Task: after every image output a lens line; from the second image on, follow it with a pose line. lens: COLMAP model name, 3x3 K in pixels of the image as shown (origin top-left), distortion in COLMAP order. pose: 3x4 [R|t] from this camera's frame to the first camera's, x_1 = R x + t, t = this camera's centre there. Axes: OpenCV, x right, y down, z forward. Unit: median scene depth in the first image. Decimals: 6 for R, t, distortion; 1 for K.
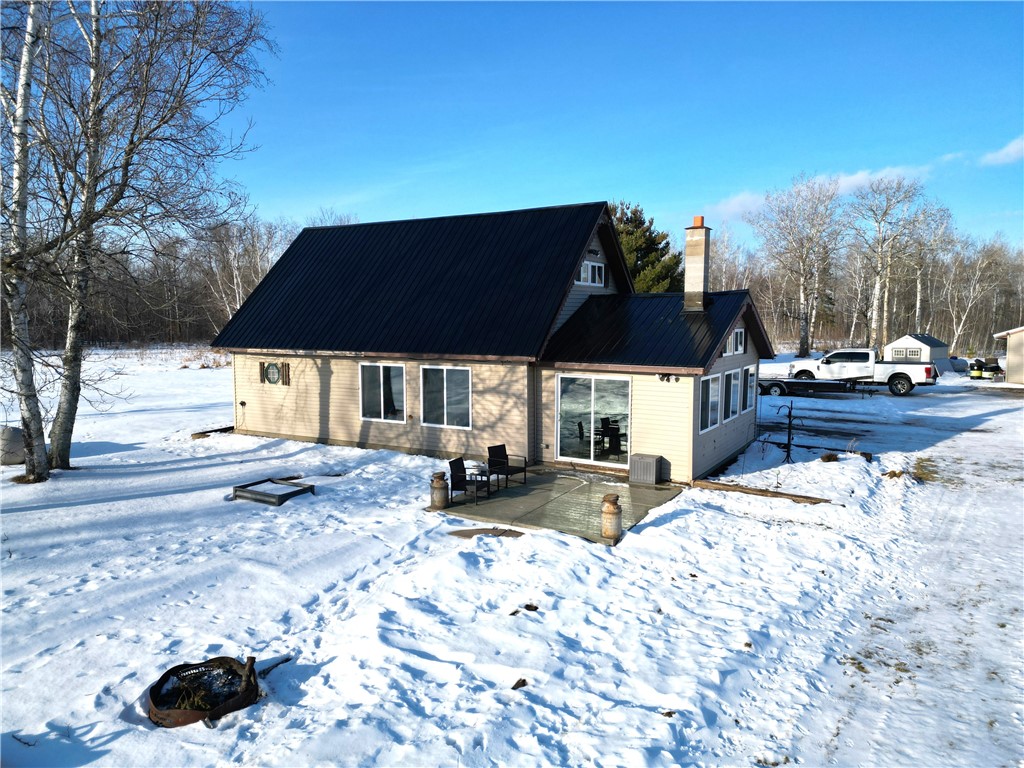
lens RADIAL K [[706.8, 0, 514.3], [0, 706.8, 387.8], [0, 0, 1]] dist [0.101250, -0.099745]
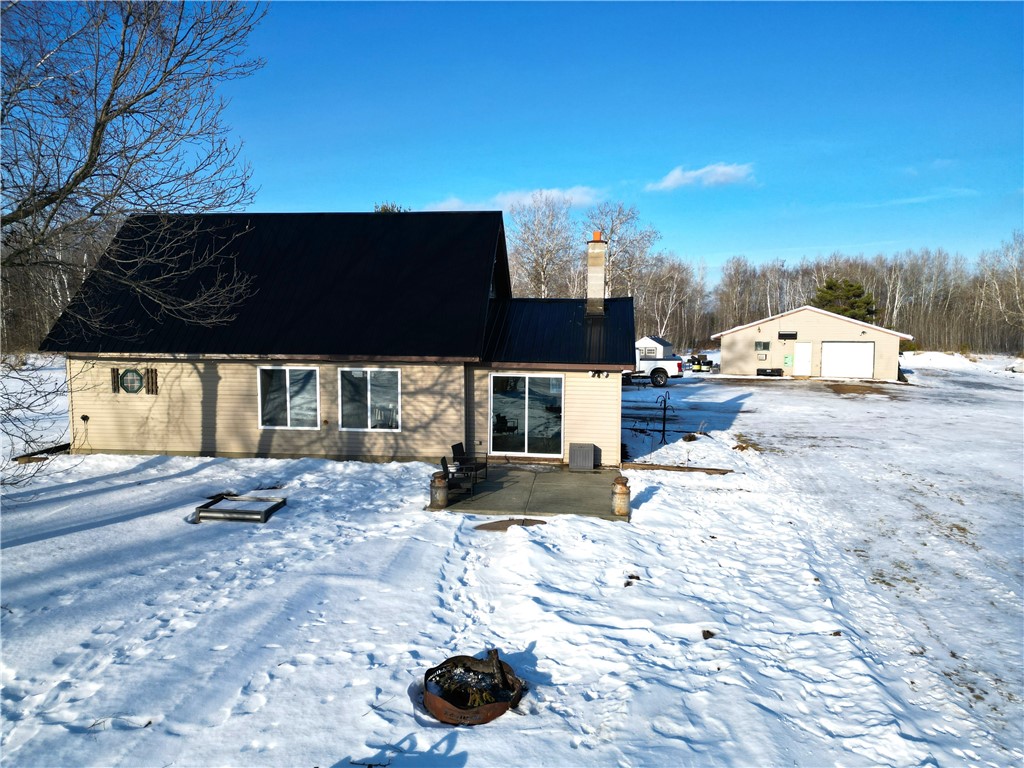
lens RADIAL K [[706.8, 0, 514.3], [0, 706.8, 387.8], [0, 0, 1]] dist [0.101250, -0.099745]
pose [[0.917790, -0.031368, 0.395824, -0.319193], [0.031994, 0.999475, 0.005023, -0.002080], [-0.395774, 0.008054, 0.918313, 0.020620]]
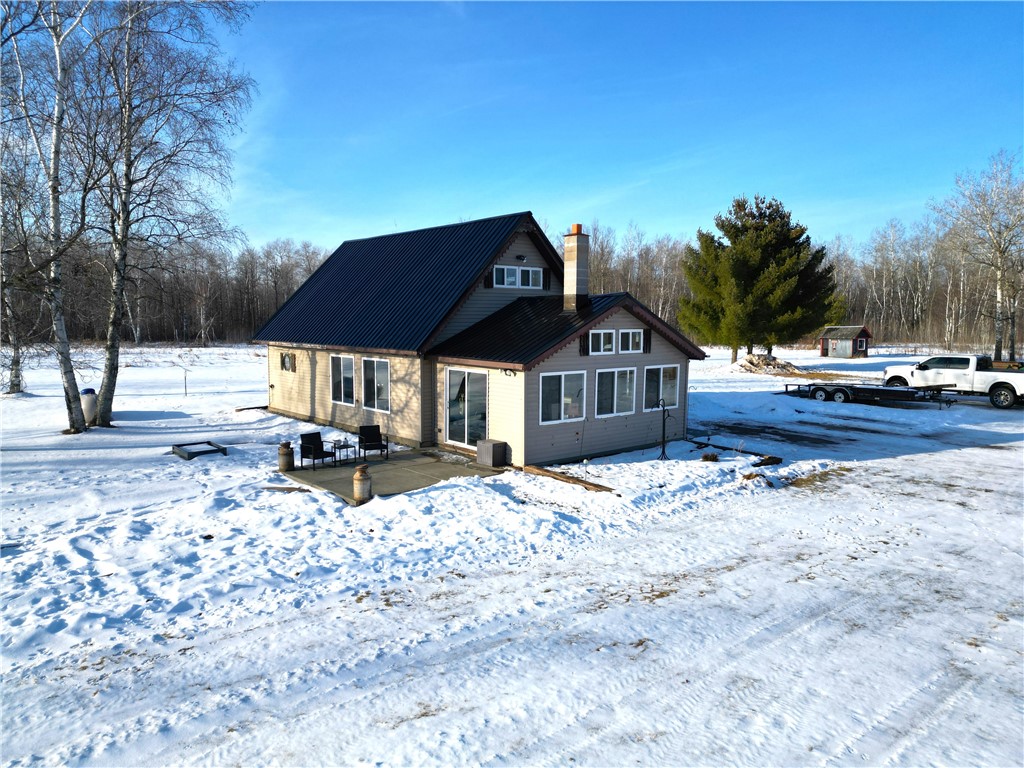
lens RADIAL K [[706.8, 0, 514.3], [0, 706.8, 387.8], [0, 0, 1]] dist [0.101250, -0.099745]
pose [[0.944828, 0.035433, -0.325646, 0.530816], [-0.035179, 0.999359, 0.006673, 0.002266], [0.325673, 0.005151, 0.945468, -0.039334]]
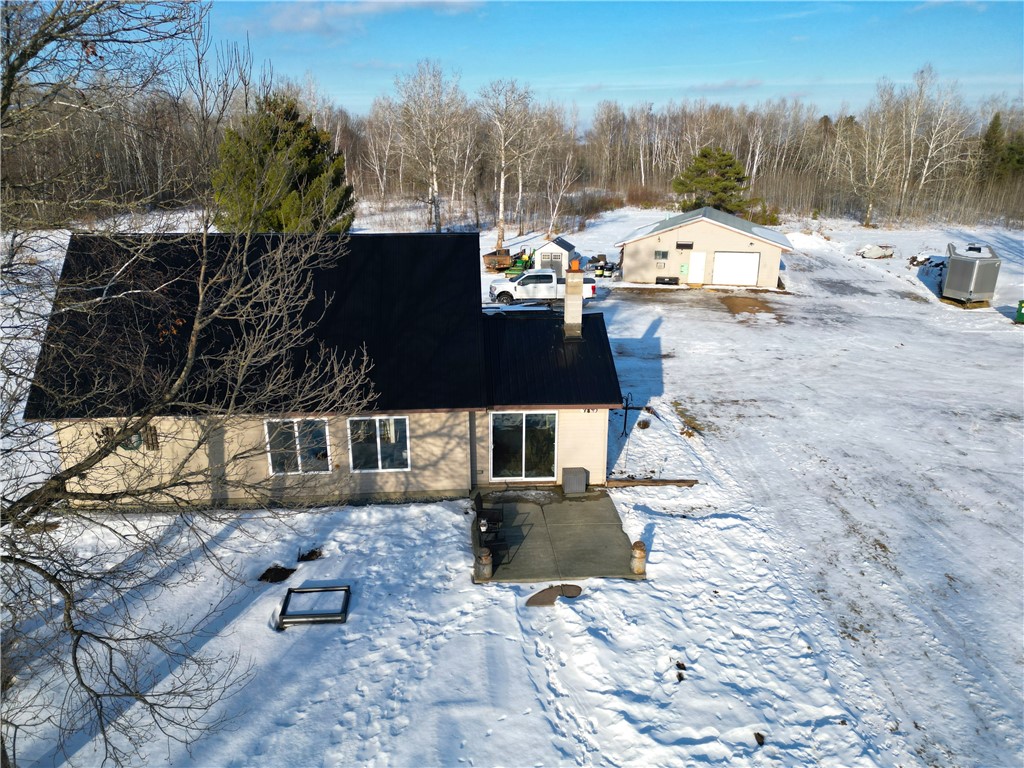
lens RADIAL K [[708.8, 0, 516.4], [0, 708.8, 379.1], [0, 0, 1]] dist [0.115992, -0.122461]
pose [[0.822851, -0.169722, 0.542320, -0.512402], [0.048259, 0.971780, 0.230902, -0.330283], [-0.566204, -0.163826, 0.807821, 0.057593]]
